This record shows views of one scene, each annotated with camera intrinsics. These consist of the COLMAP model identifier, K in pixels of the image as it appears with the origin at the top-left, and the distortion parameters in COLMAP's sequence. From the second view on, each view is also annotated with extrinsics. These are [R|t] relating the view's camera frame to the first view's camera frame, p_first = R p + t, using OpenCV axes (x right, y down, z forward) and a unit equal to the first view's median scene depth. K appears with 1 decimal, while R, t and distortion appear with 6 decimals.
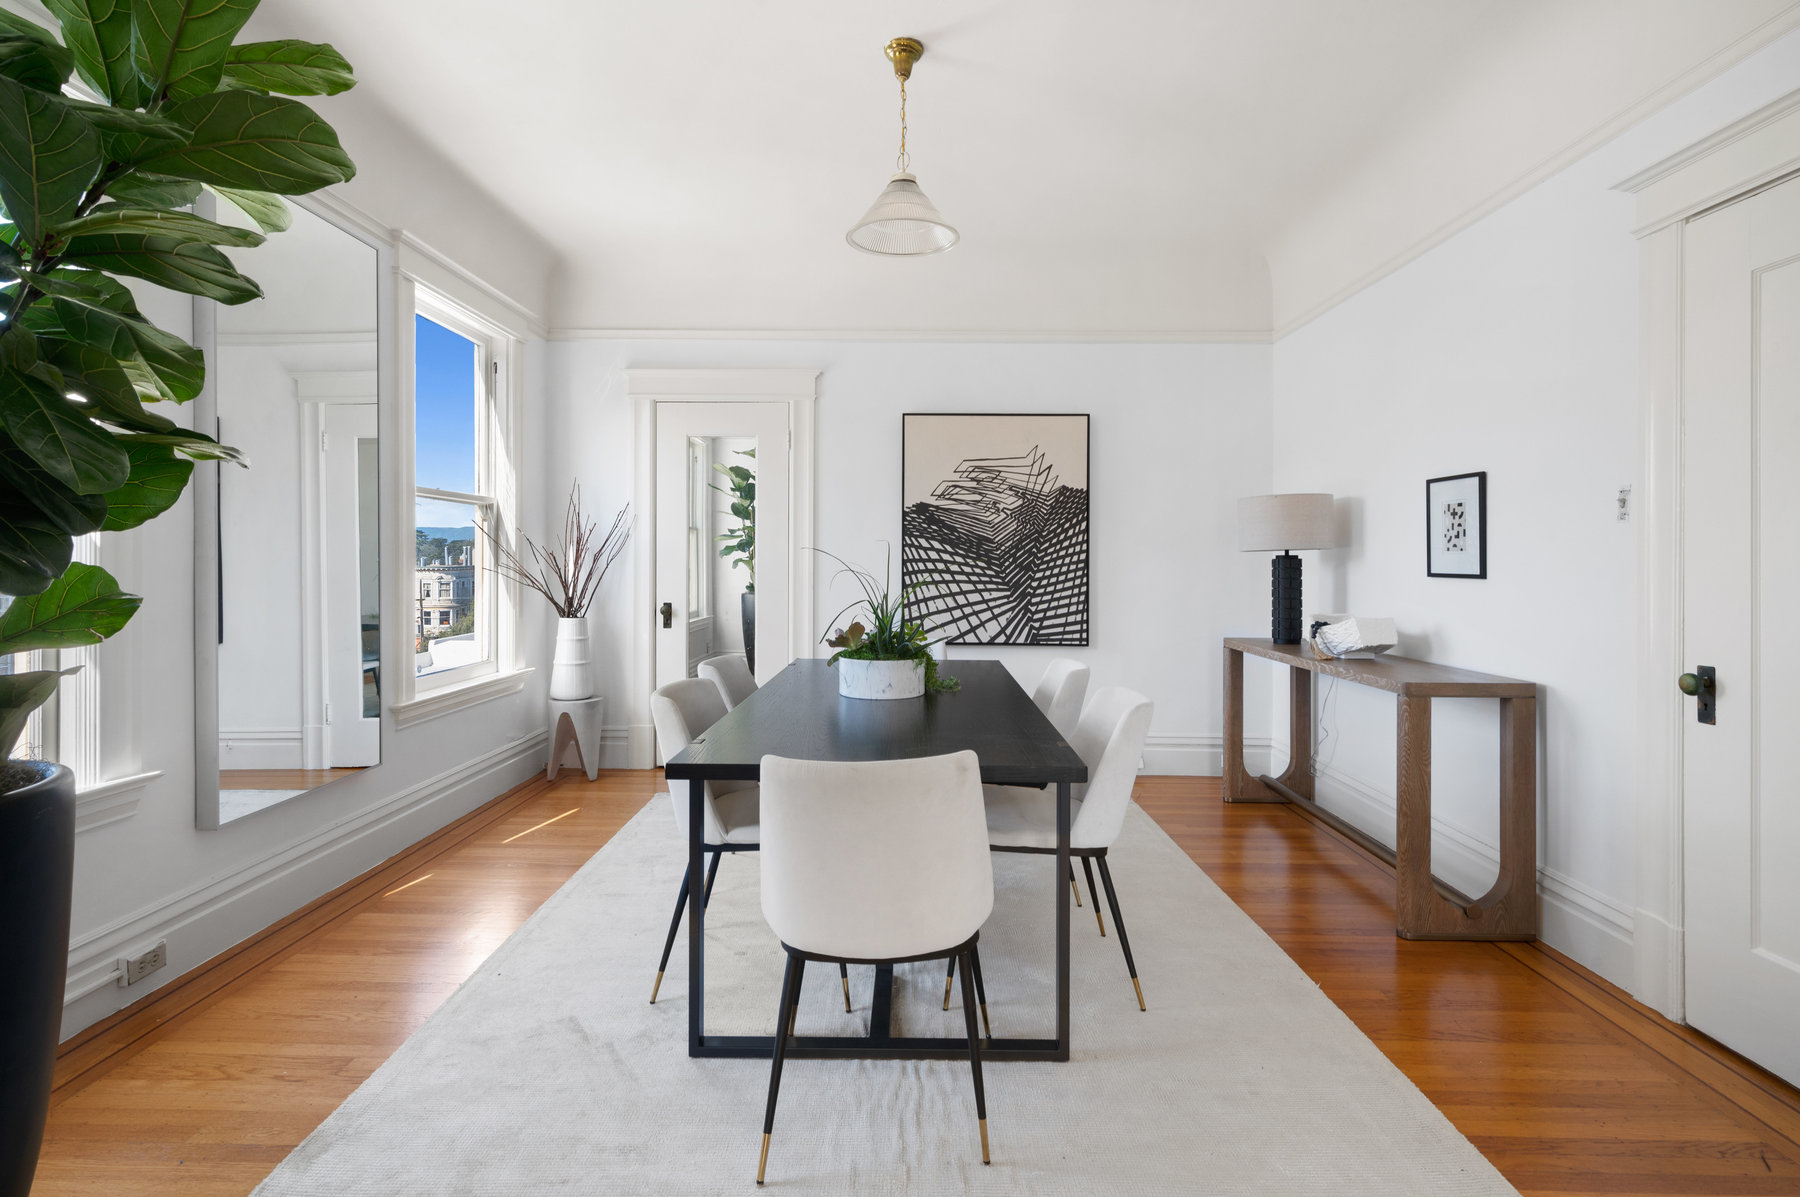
lens RADIAL K [[892.4, 0, 911.1], [0, 892.4, 591.5], [0, 0, 1]] dist [0.001581, 0.000325]
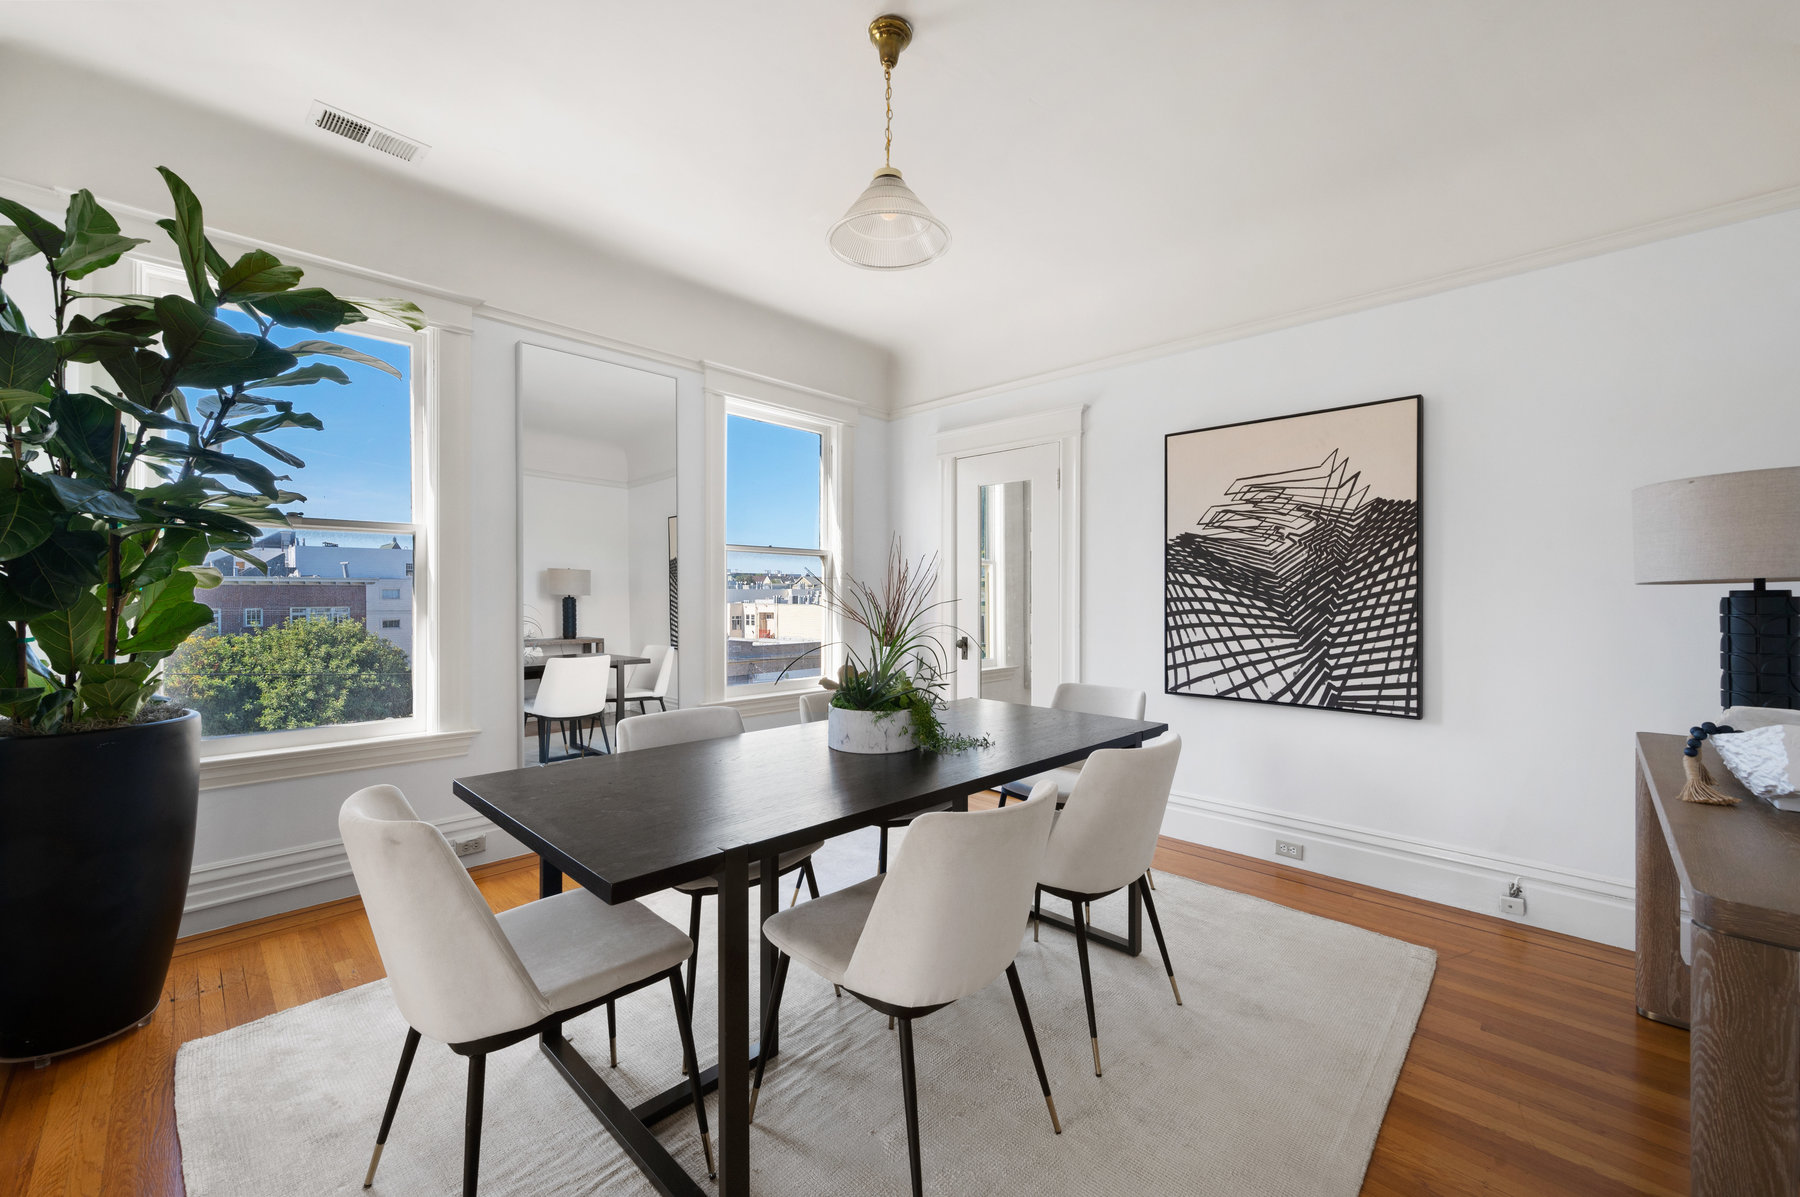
lens RADIAL K [[732.6, 0, 867.9], [0, 732.6, 609.8], [0, 0, 1]] dist [0.006401, -0.000488]
pose [[0.722413, 0.010555, -0.691381, 0.284933], [-0.023496, 0.999681, -0.009288, -0.010580], [0.691062, 0.022955, 0.722431, 0.267984]]
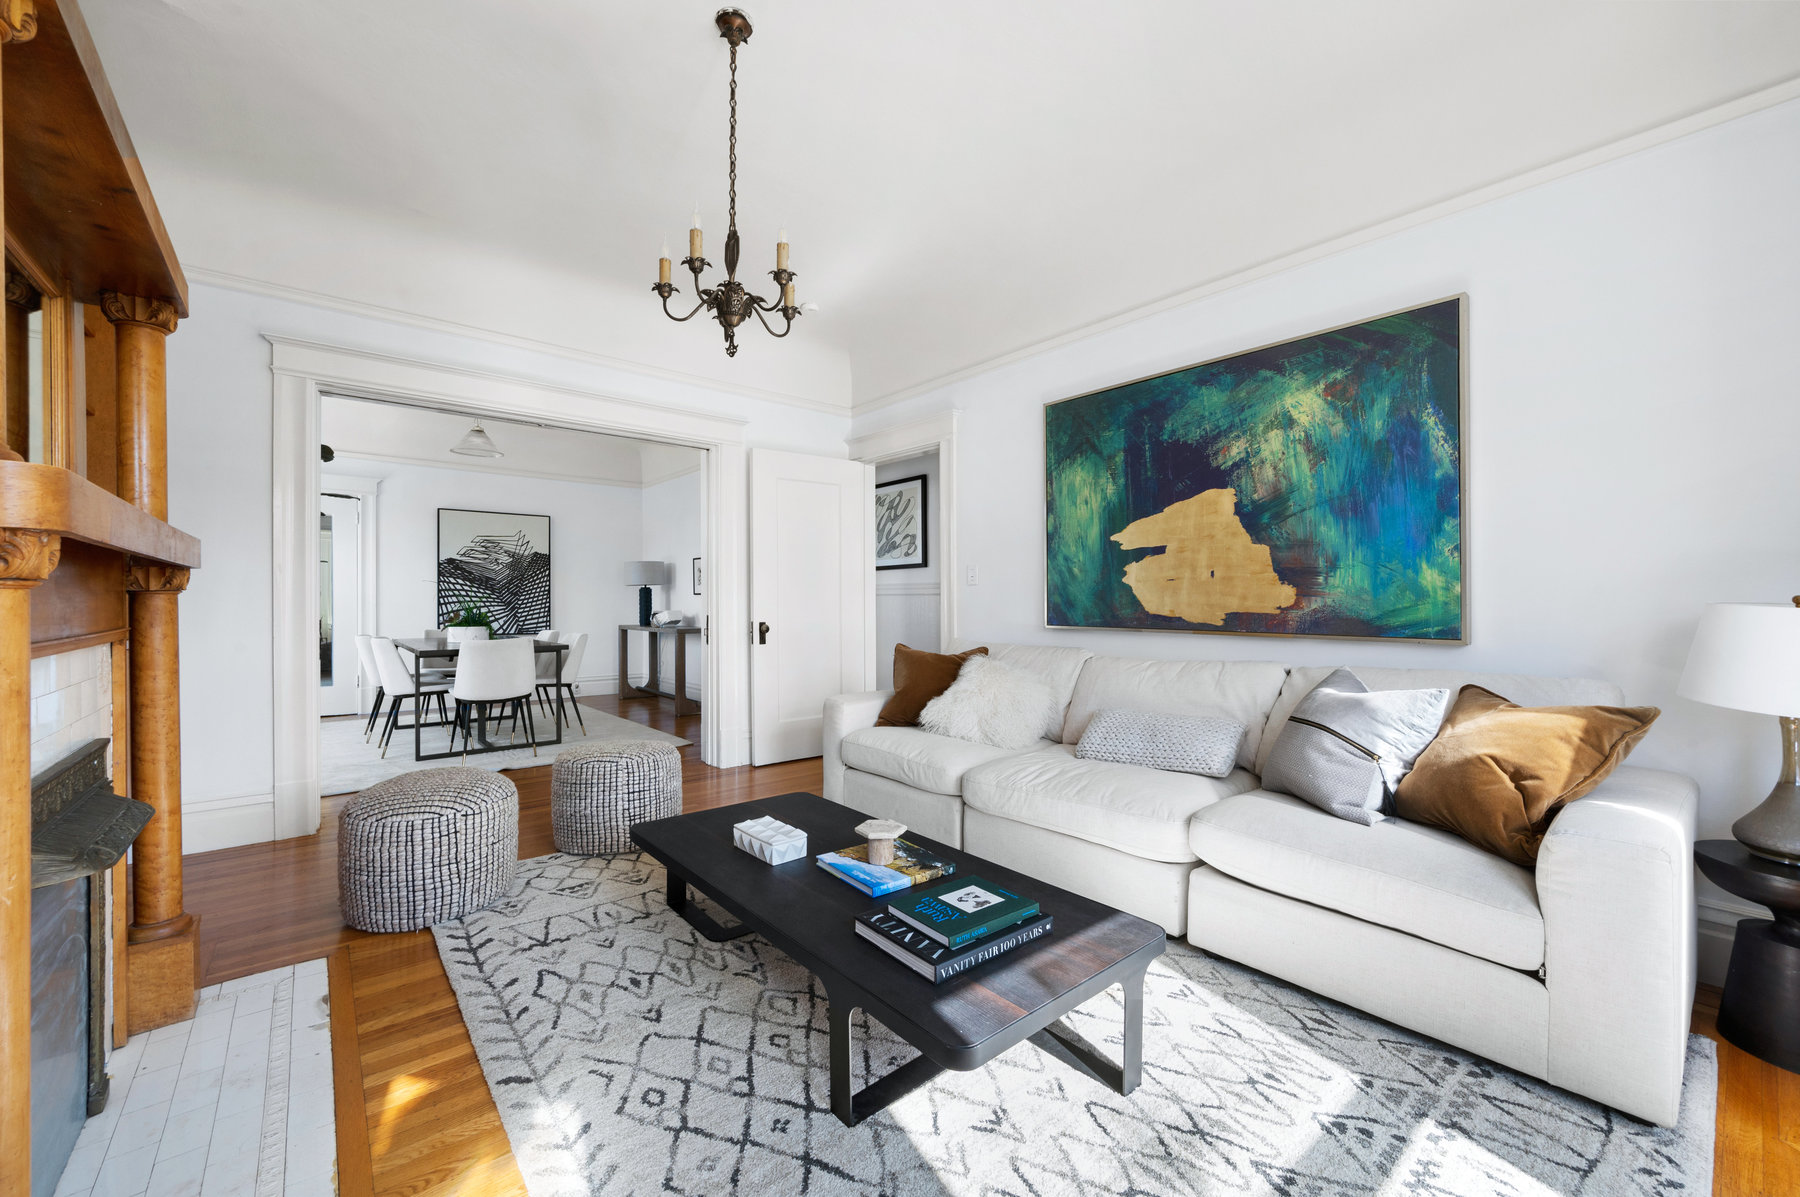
lens RADIAL K [[732.6, 0, 885.8], [0, 732.6, 605.9], [0, 0, 1]] dist [0.006401, -0.000488]
pose [[0.785124, -0.008627, 0.619279, -0.220228], [0.026805, 0.999439, -0.020062, 0.051811], [-0.618758, 0.032351, 0.784915, -0.722257]]
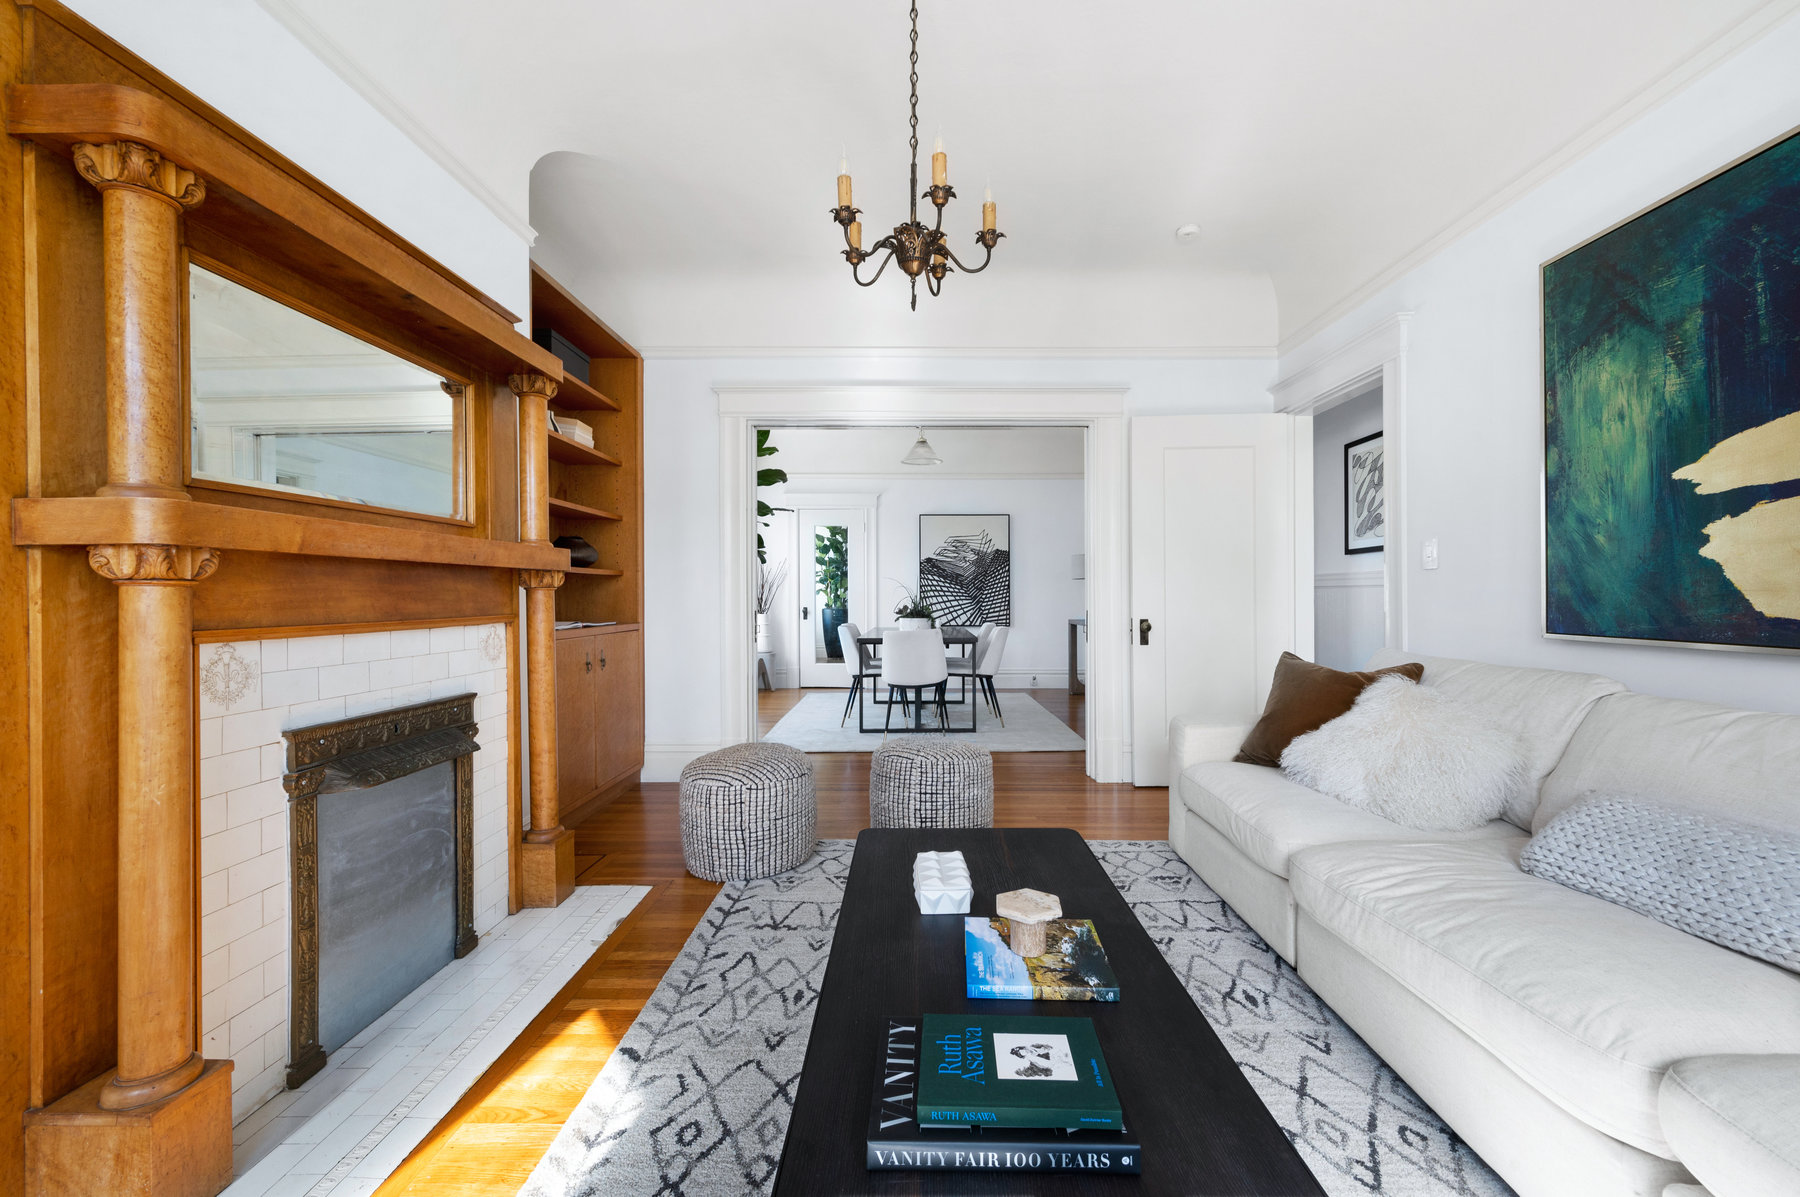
lens RADIAL K [[732.6, 0, 892.9], [0, 732.6, 601.9], [0, 0, 1]] dist [0.006401, -0.000488]
pose [[0.999425, -0.006243, -0.033326, -0.015640], [0.005262, 0.999553, -0.029429, 0.052880], [0.033495, 0.029237, 0.999011, -0.699578]]
